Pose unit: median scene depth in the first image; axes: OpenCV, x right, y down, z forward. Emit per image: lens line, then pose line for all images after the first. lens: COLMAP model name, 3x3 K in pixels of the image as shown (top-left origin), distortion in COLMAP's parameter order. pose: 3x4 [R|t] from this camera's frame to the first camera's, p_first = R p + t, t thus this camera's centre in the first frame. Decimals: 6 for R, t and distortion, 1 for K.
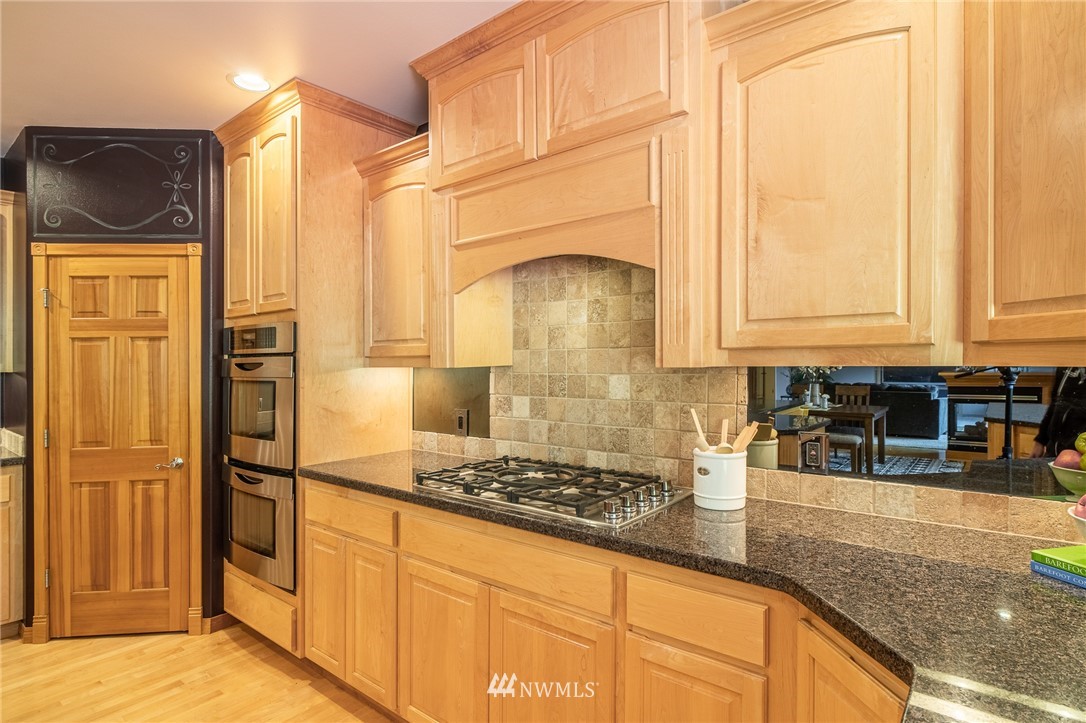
lens RADIAL K [[573.7, 0, 539.4], [0, 573.7, 352.1], [0, 0, 1]] dist [-0.010573, 0.000908]
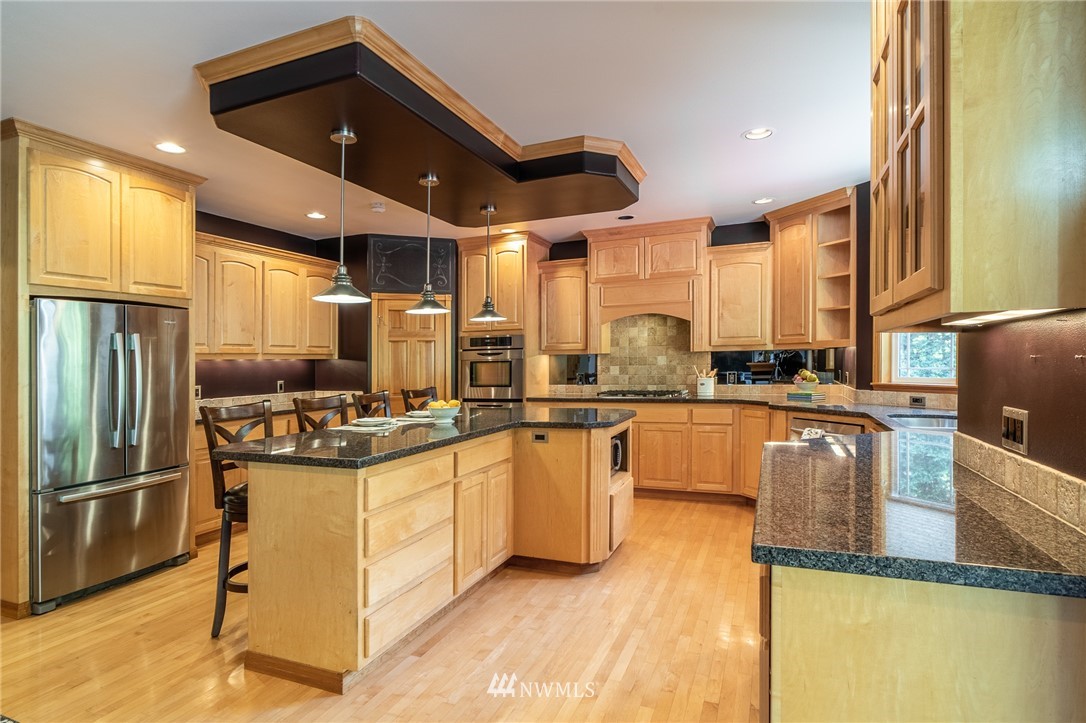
lens RADIAL K [[573.7, 0, 545.3], [0, 573.7, 360.7], [0, 0, 1]] dist [-0.010573, 0.000908]
pose [[0.956060, -0.005069, 0.293129, -1.112347], [0.001968, 0.999939, 0.010874, 0.029965], [-0.293166, -0.009819, 0.956011, -1.343118]]
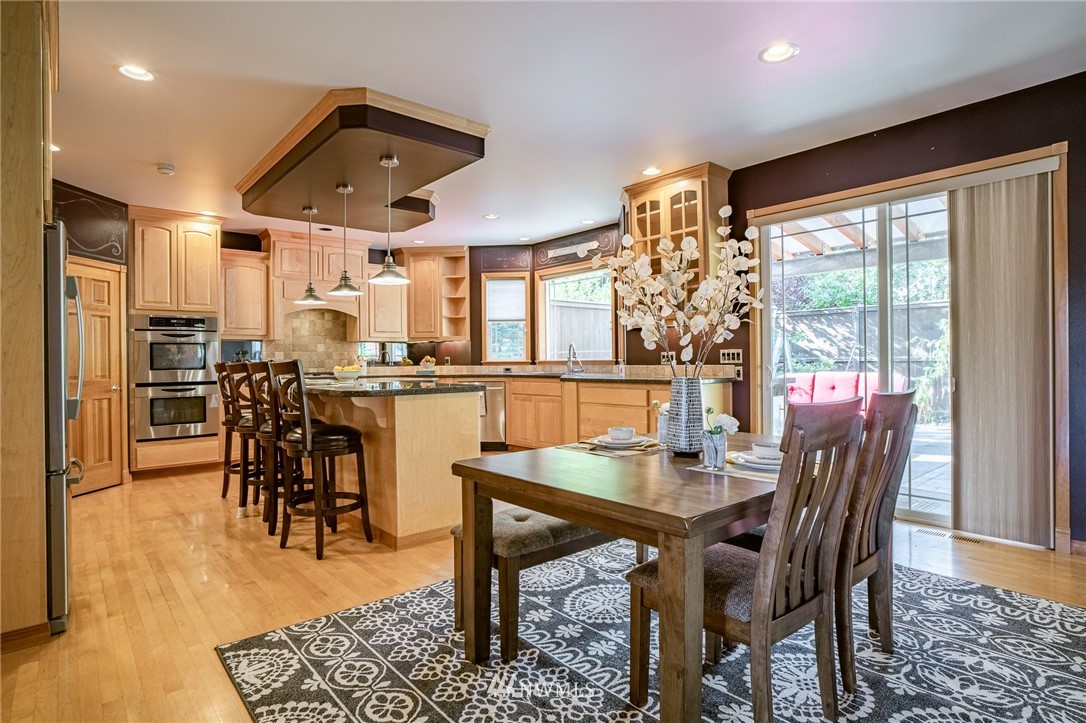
lens RADIAL K [[573.7, 0, 535.0], [0, 573.7, 365.7], [0, 0, 1]] dist [-0.010573, 0.000908]
pose [[0.178233, 0.002380, 0.983985, -2.721550], [-0.007491, 0.999971, -0.001061, 0.148934], [-0.983960, -0.007181, 0.178246, -0.754579]]
